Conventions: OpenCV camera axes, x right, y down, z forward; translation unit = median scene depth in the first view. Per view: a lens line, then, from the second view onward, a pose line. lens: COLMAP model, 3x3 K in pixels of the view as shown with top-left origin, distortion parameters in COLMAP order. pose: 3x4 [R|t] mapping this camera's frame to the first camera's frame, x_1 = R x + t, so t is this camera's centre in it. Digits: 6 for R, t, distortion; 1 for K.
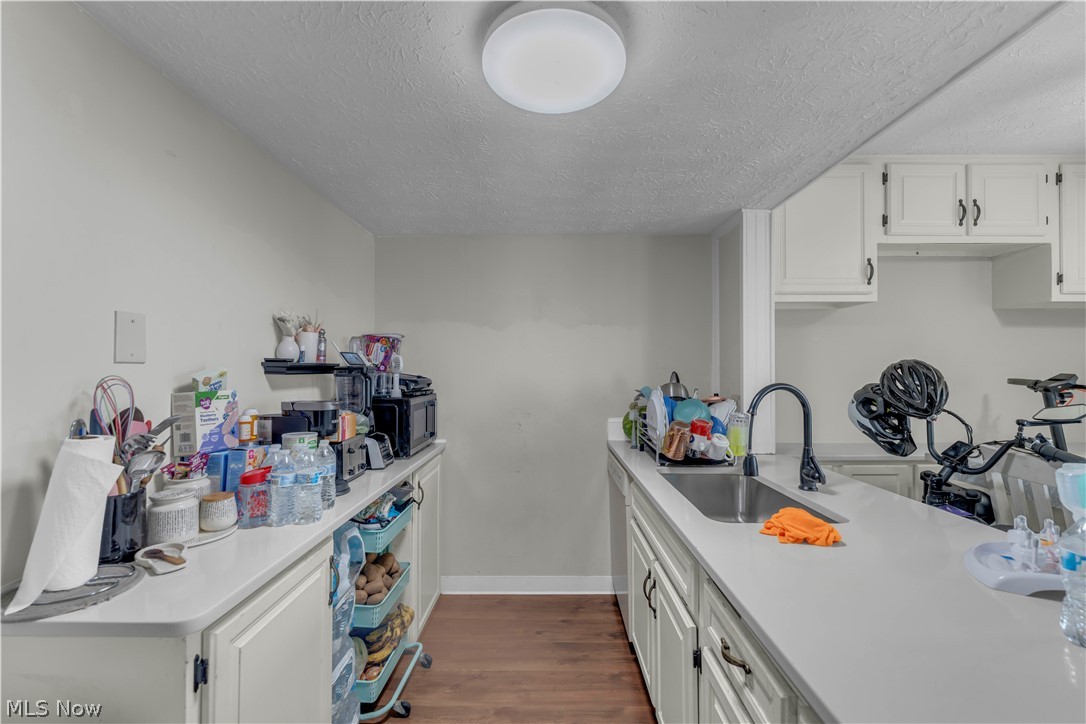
lens RADIAL K [[446.7, 0, 543.0], [0, 446.7, 362.0], [0, 0, 1]] dist [-0.001408, -0.000037]
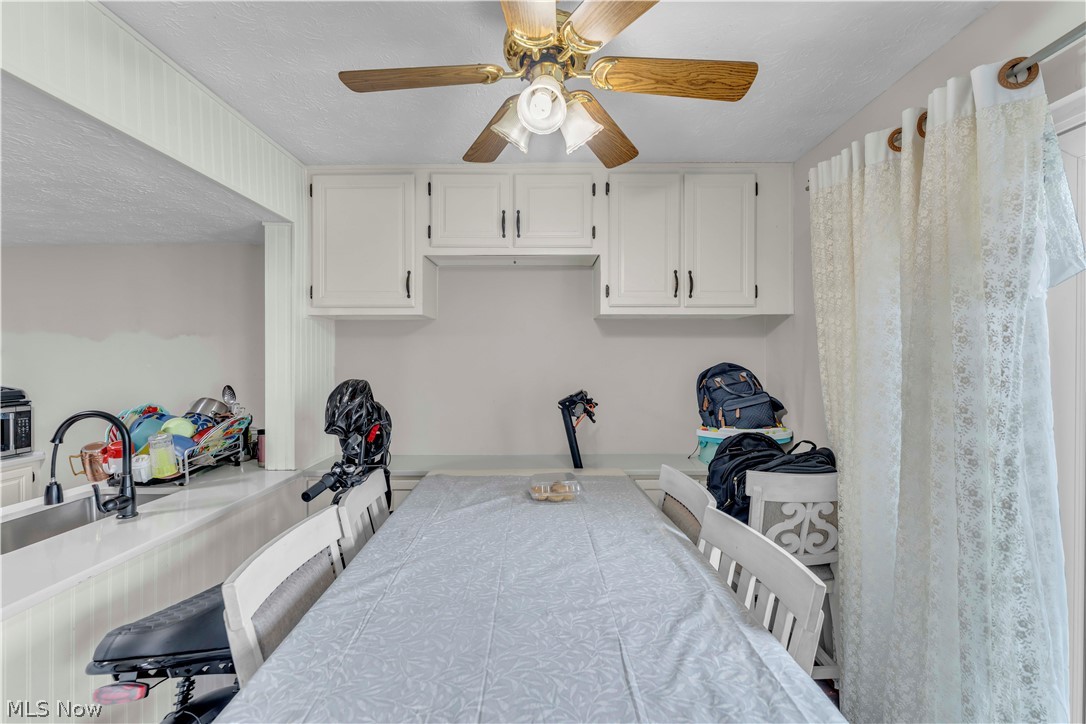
lens RADIAL K [[446.7, 0, 543.0], [0, 446.7, 362.0], [0, 0, 1]] dist [-0.001408, -0.000037]
pose [[0.999961, -0.000409, -0.008848, 1.657180], [0.000665, 0.999583, 0.028879, -0.096441], [0.008832, -0.028884, 0.999544, 0.023666]]
